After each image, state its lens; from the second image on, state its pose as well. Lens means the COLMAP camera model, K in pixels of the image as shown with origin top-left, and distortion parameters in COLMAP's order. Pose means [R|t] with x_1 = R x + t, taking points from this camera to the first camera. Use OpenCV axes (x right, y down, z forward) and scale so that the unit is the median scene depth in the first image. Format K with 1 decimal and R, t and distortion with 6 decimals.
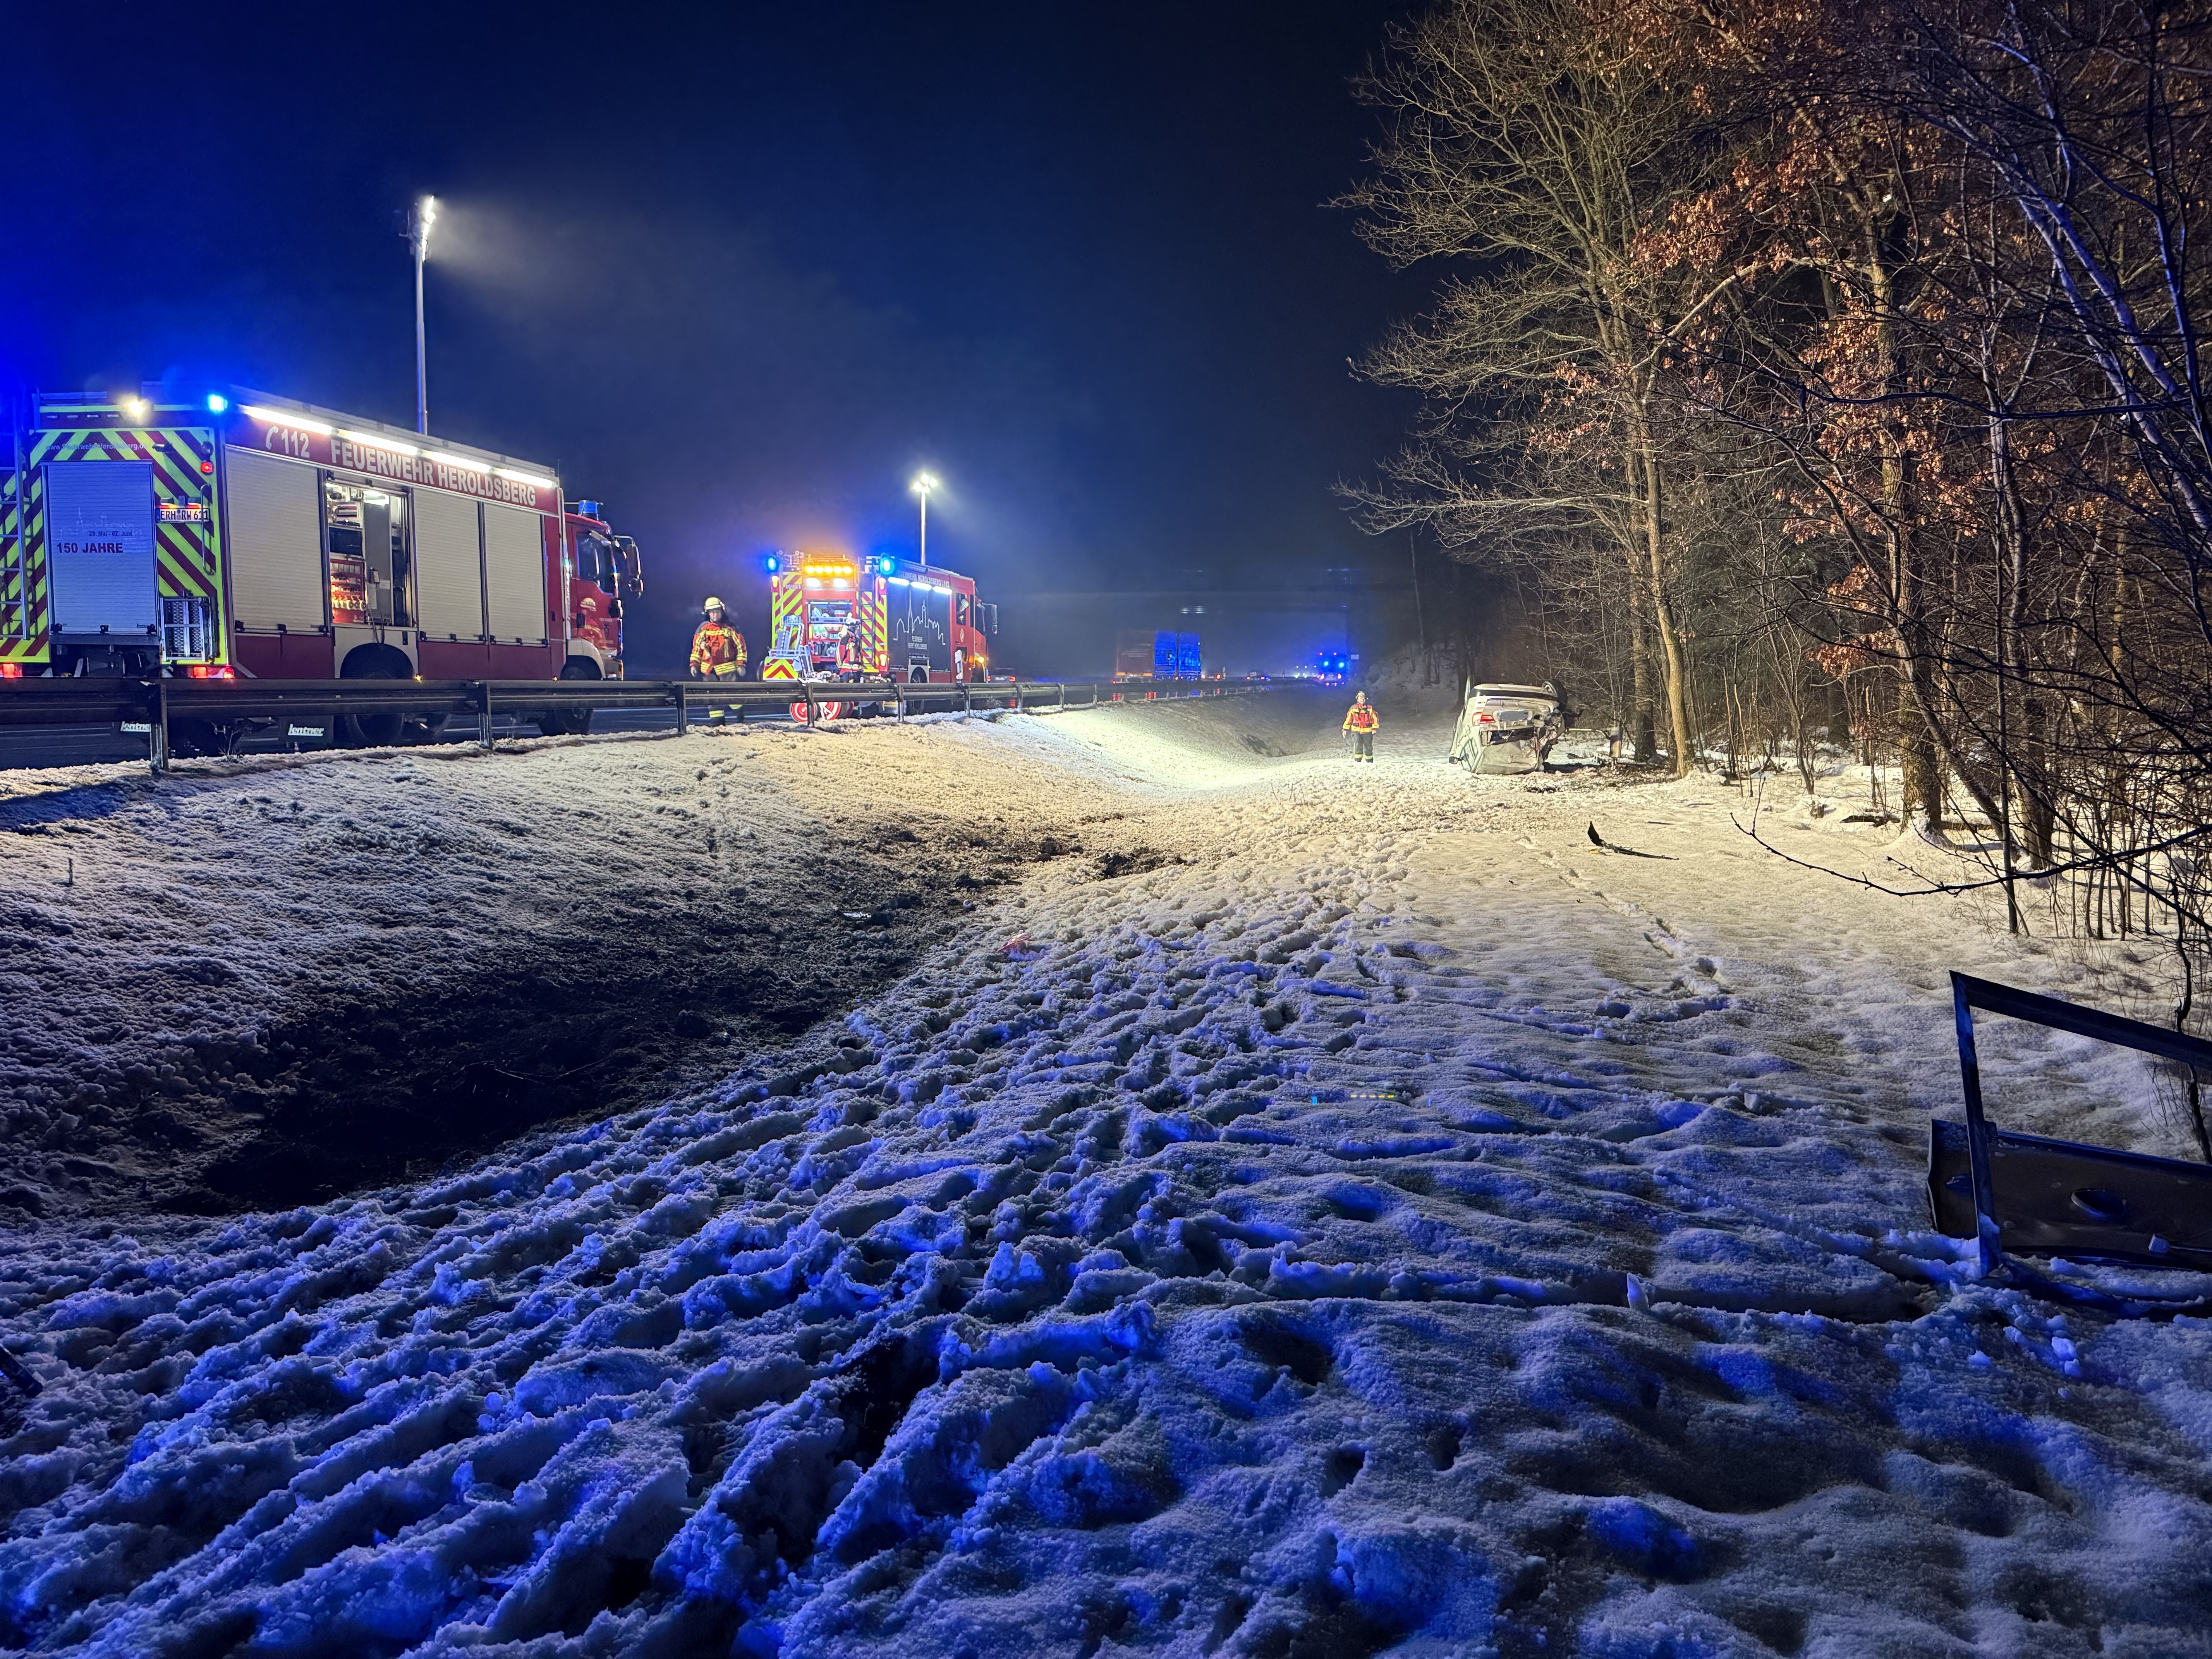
lens RADIAL K [[1534.3, 0, 1115.3], [0, 1534.3, 841.3], [0, 0, 1]] dist [0.008208, -0.001879]
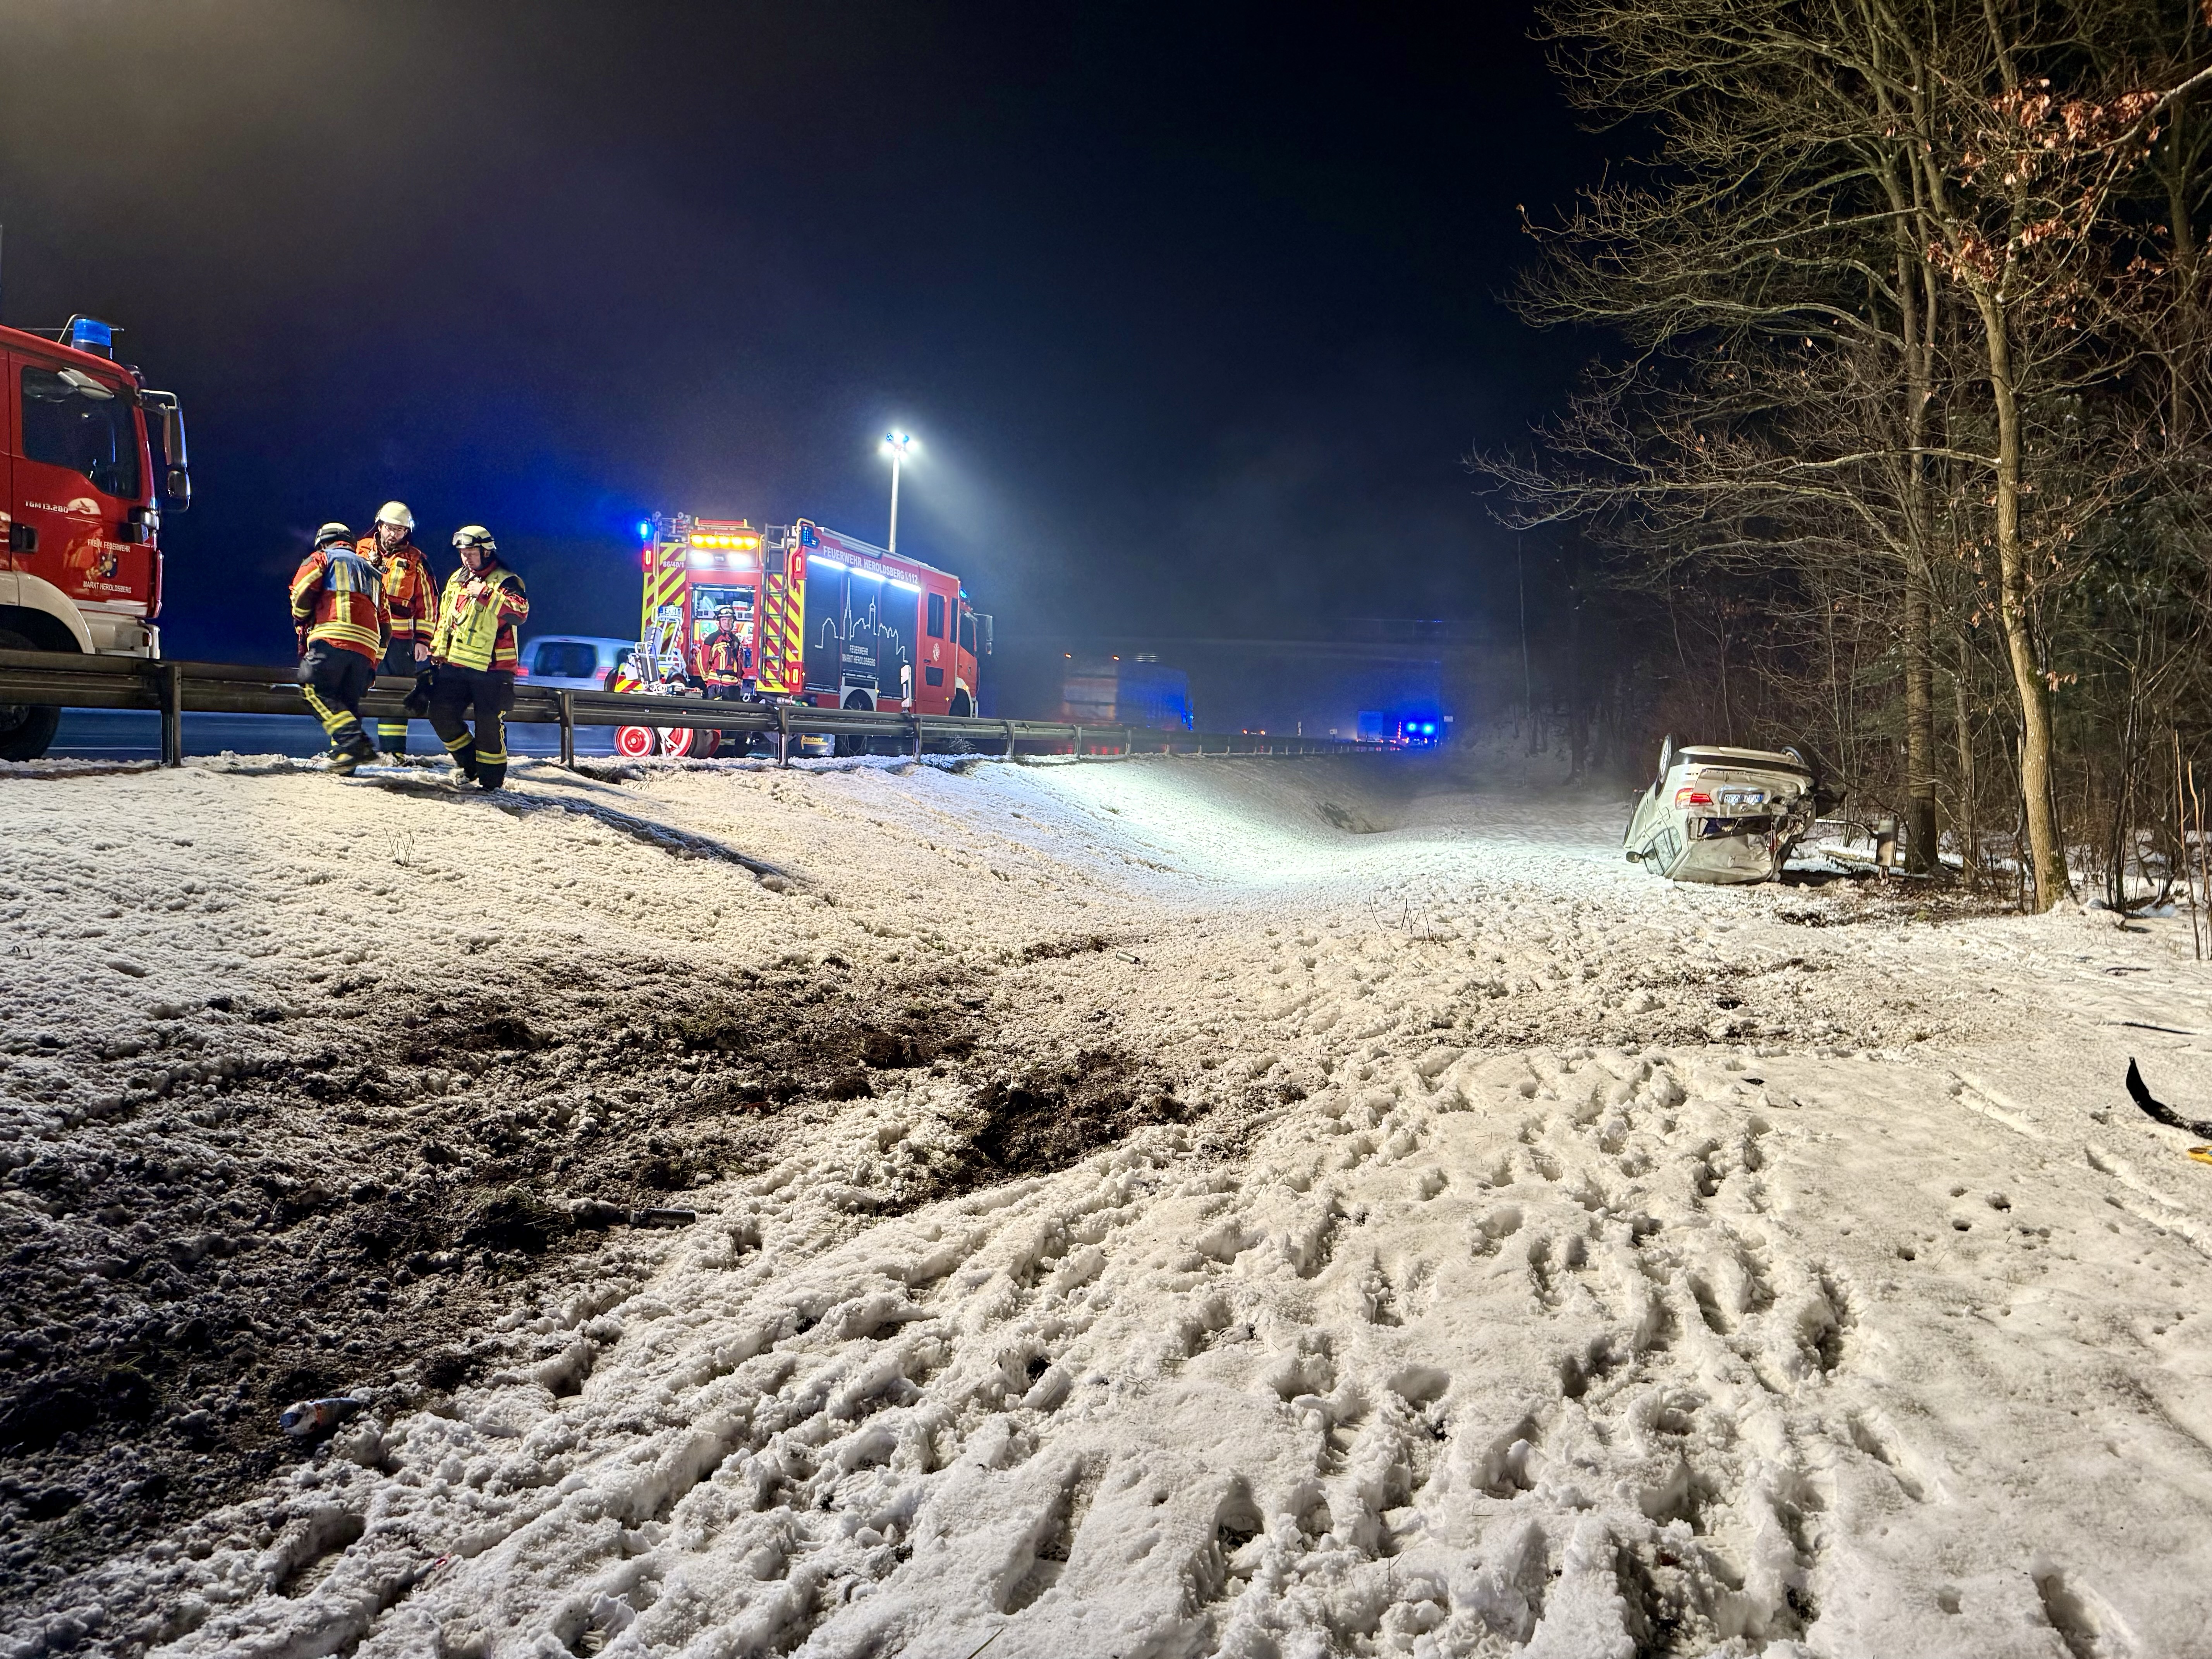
lens RADIAL K [[1534.3, 0, 1086.8], [0, 1534.3, 822.9], [0, 0, 1]] dist [0.008208, -0.001879]
pose [[0.996888, 0.044430, -0.065119, 0.025351], [-0.047508, 0.997788, -0.046495, -0.026672], [0.062910, 0.049444, 0.996794, 0.328448]]
